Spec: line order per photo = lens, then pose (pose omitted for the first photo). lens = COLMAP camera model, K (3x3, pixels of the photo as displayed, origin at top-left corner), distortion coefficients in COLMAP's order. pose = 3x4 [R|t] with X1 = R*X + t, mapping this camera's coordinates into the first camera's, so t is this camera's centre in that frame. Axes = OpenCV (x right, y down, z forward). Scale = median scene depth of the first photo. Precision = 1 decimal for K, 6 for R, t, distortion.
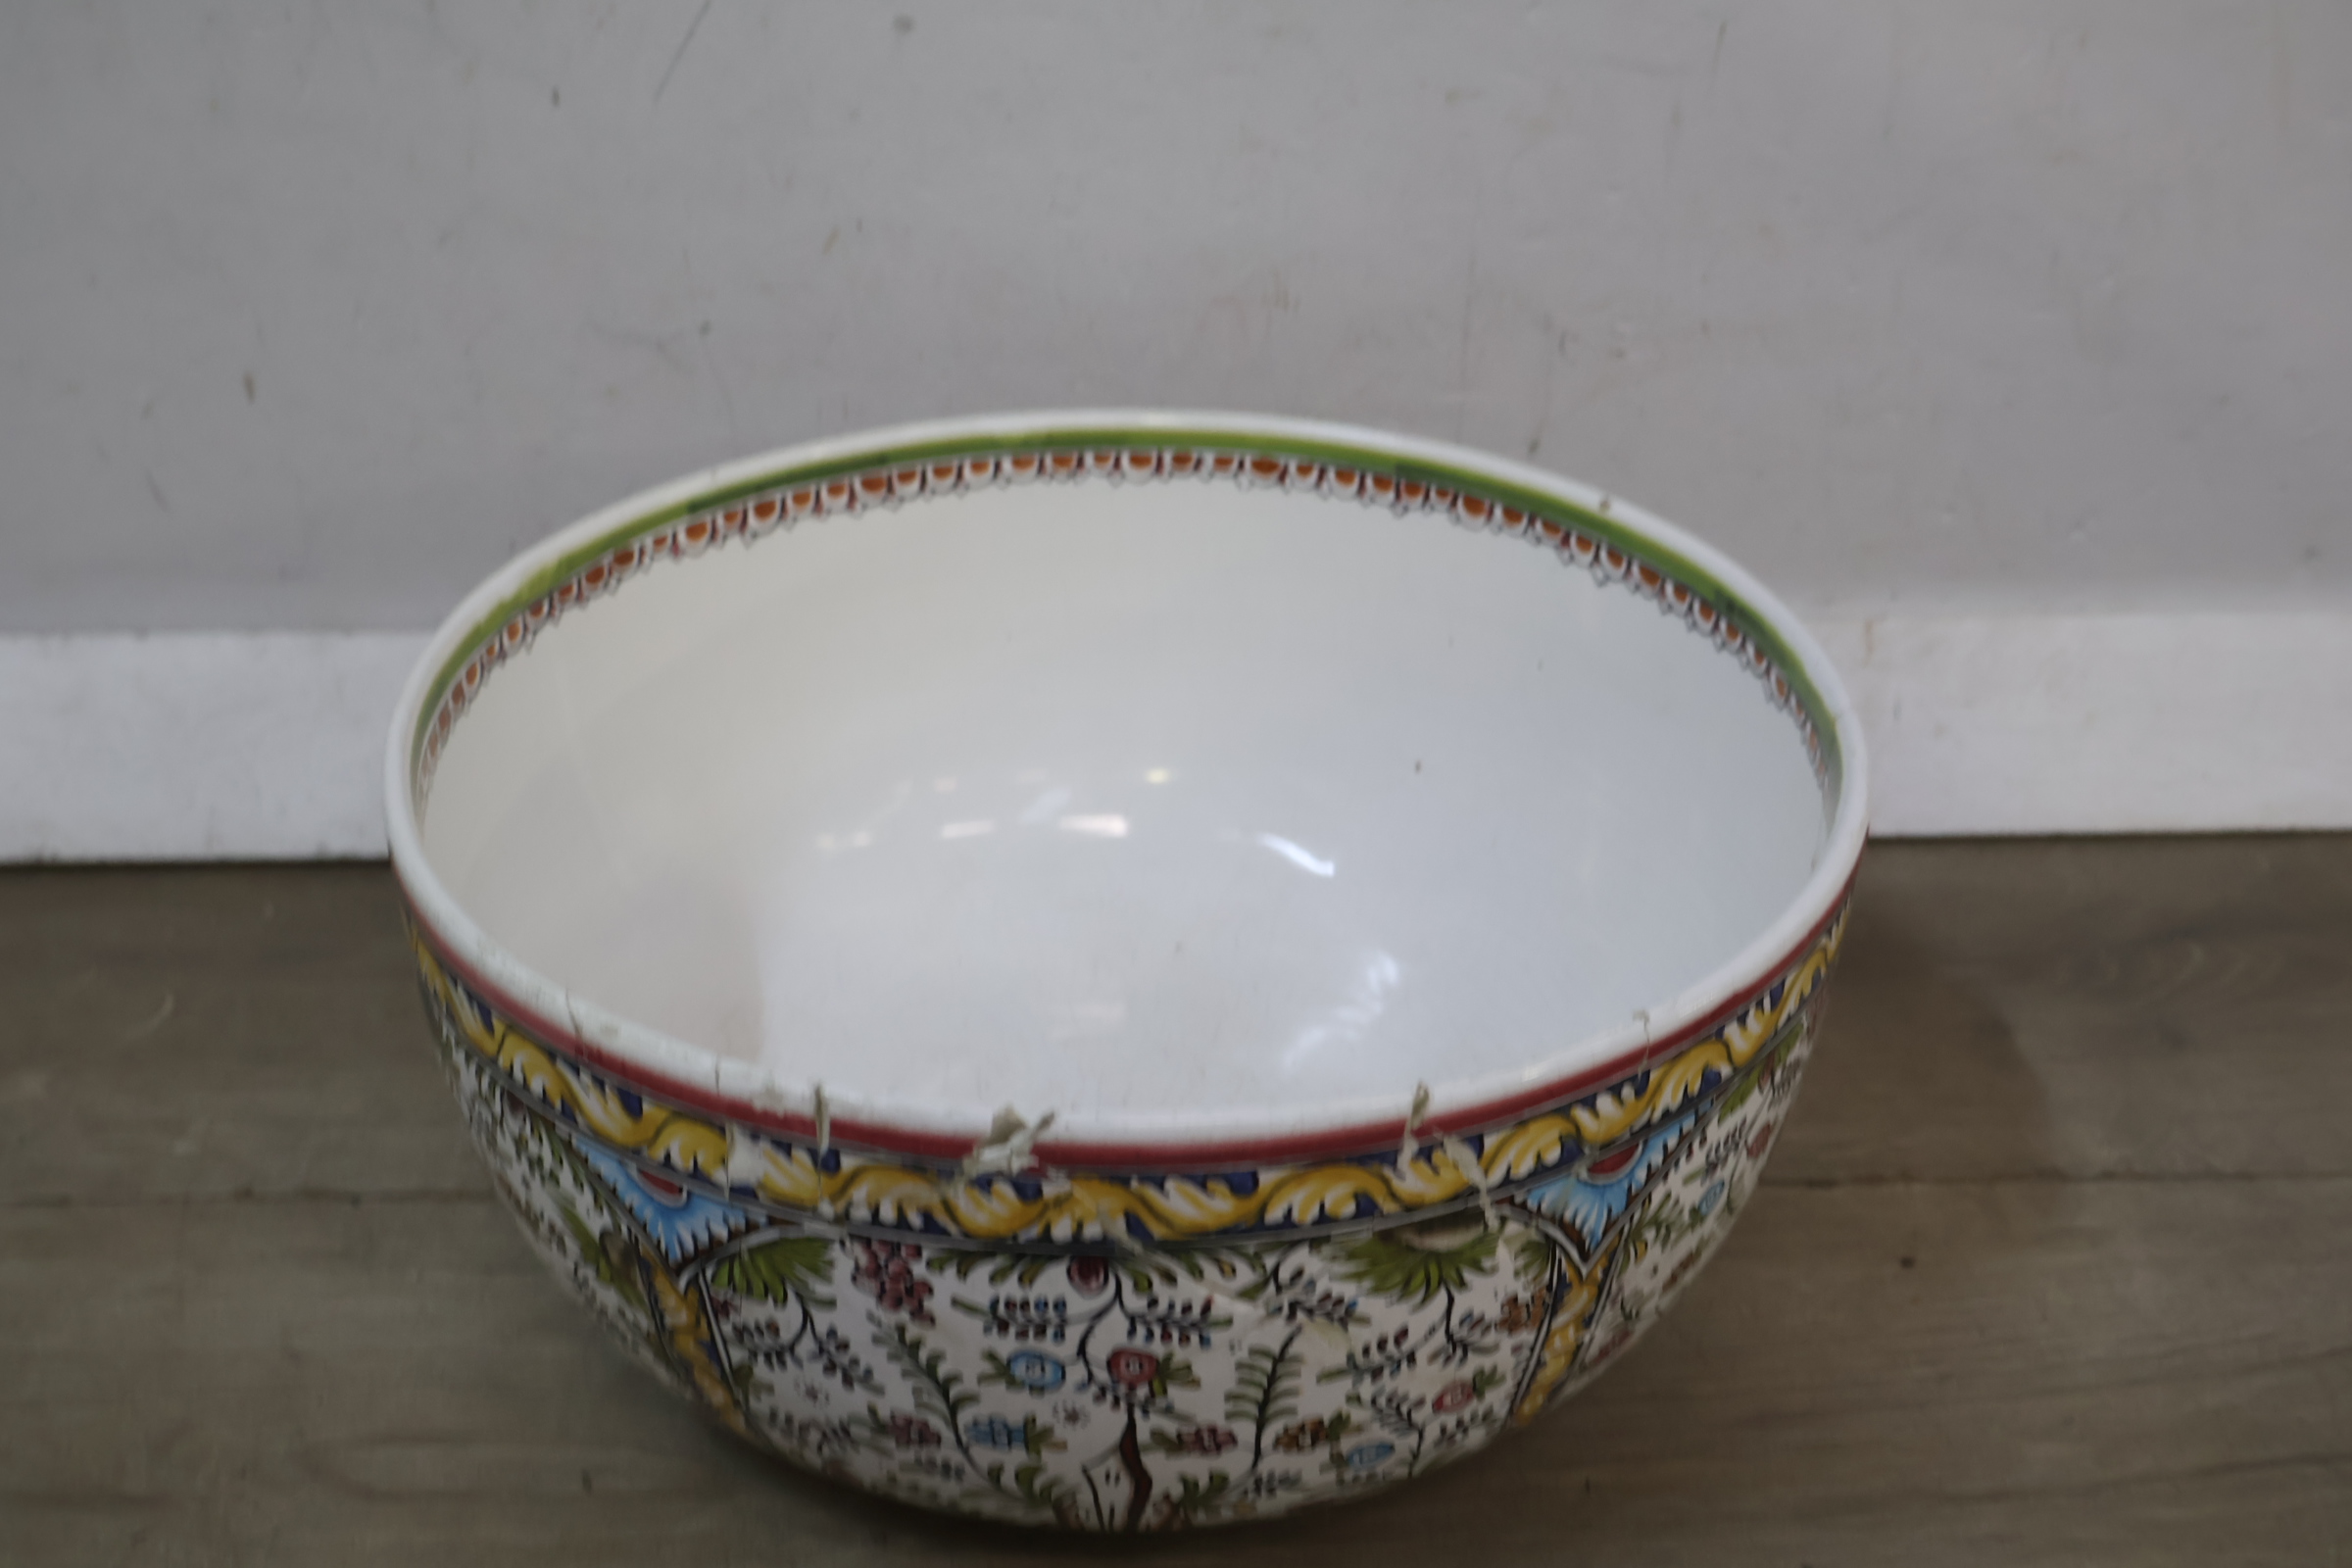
lens RADIAL K [[2415.1, 0, 1186.5], [0, 2415.1, 769.1], [0, 0, 1]] dist [-0.004466, -0.009923]
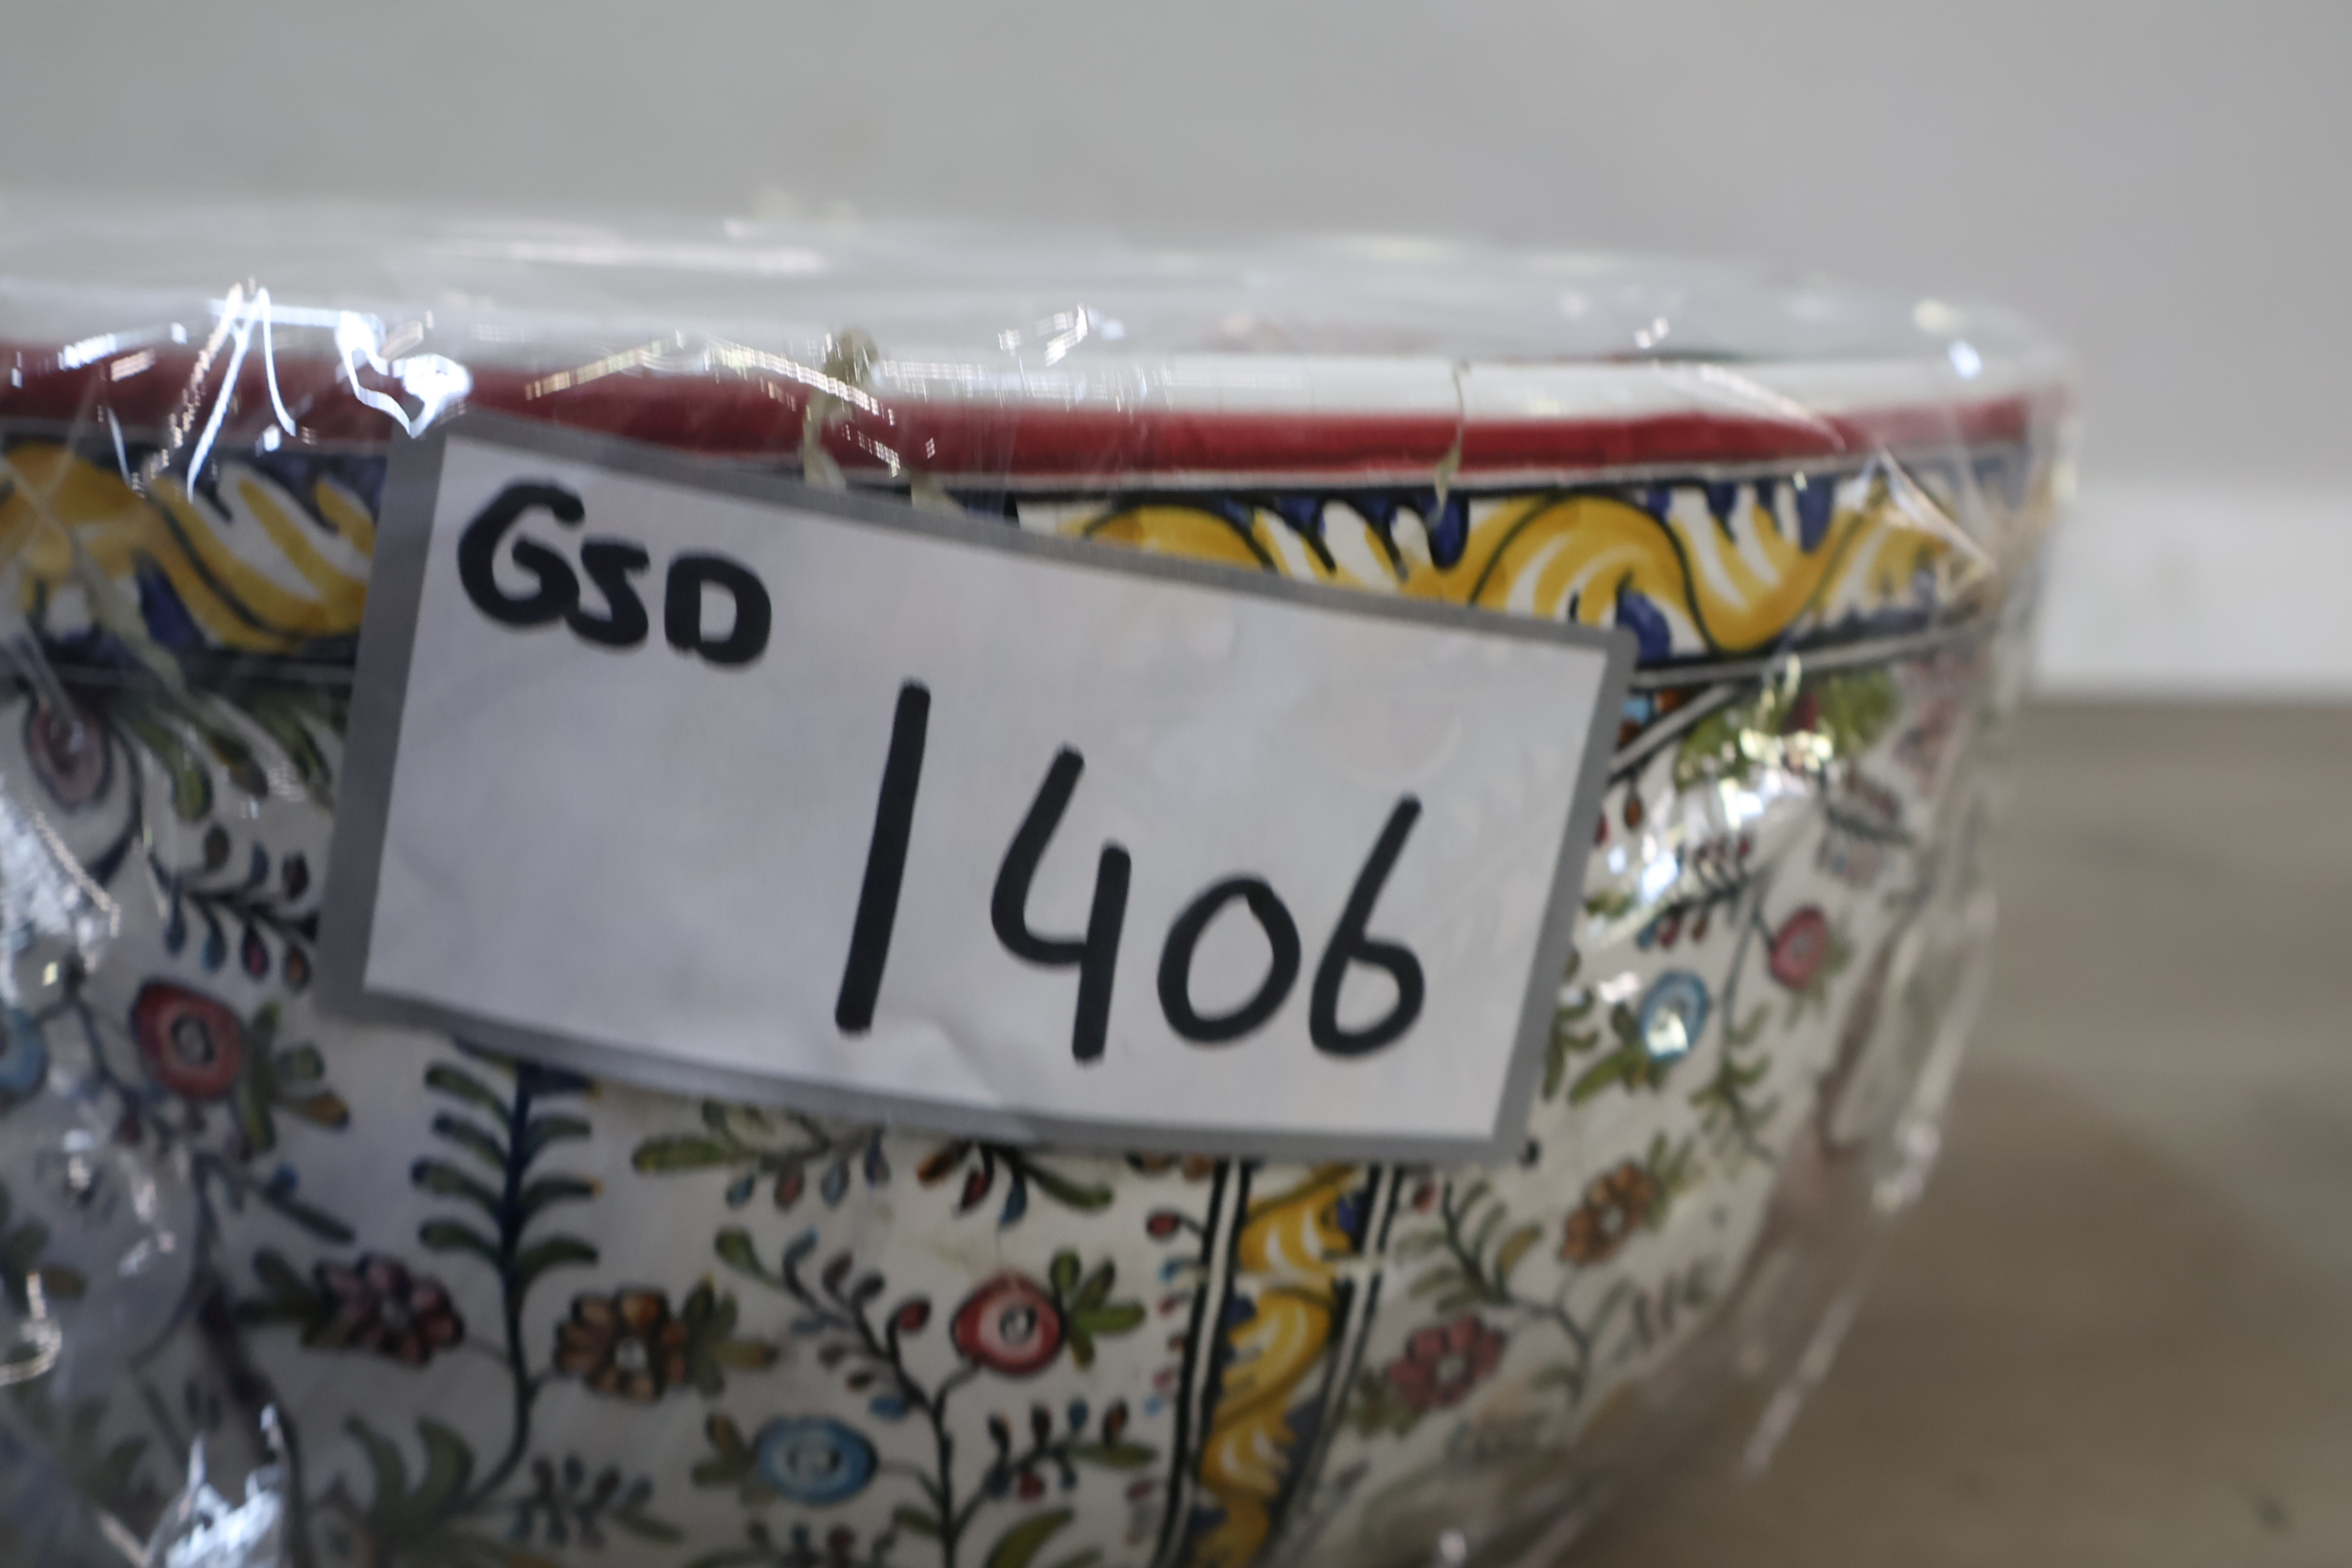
lens RADIAL K [[2454.2, 0, 1171.3], [0, 2454.2, 775.0], [0, 0, 1]] dist [0.007577, 0.003434]
pose [[0.986044, 0.072391, -0.149924, 0.204338], [-0.113269, 0.951678, -0.285445, 0.297373], [0.122016, 0.298443, 0.946596, 0.576742]]
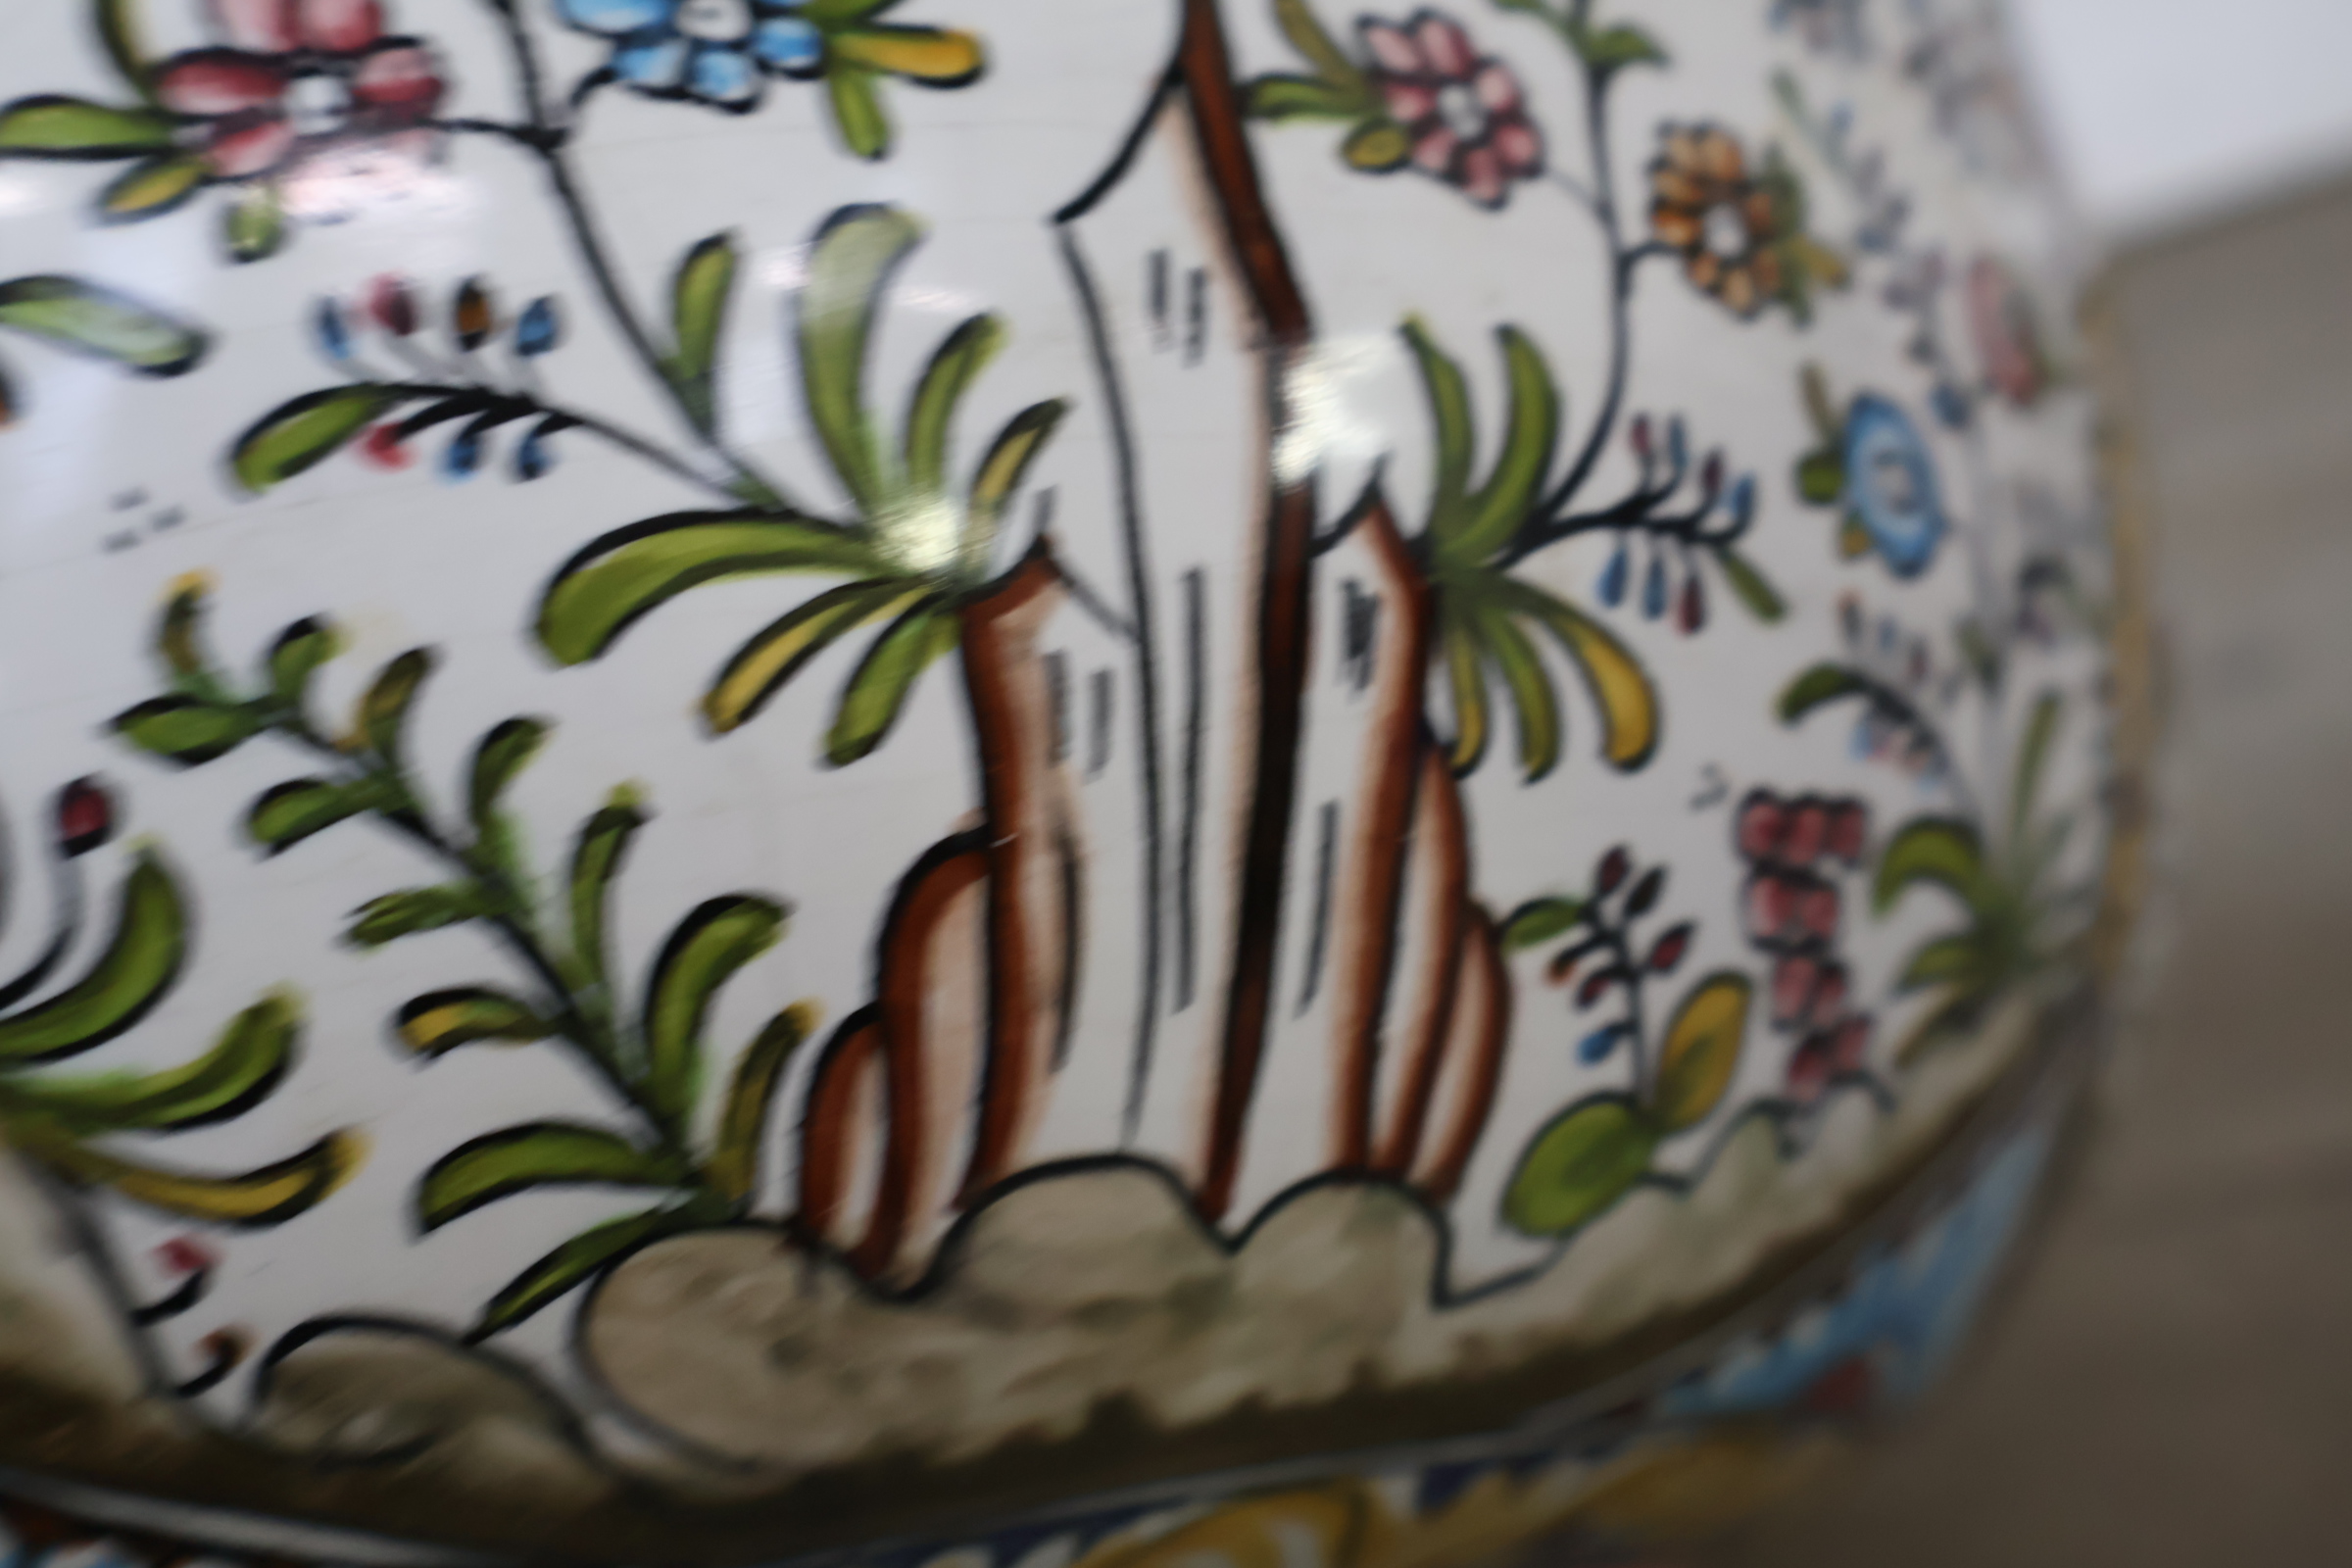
lens RADIAL K [[2454.2, 0, 1171.3], [0, 2454.2, 775.0], [0, 0, 1]] dist [0.007577, 0.003434]
pose [[0.898459, -0.045803, 0.436662, -0.145716], [0.382494, 0.569956, -0.727220, 0.512671], [-0.215569, 0.820398, 0.529601, 0.924577]]
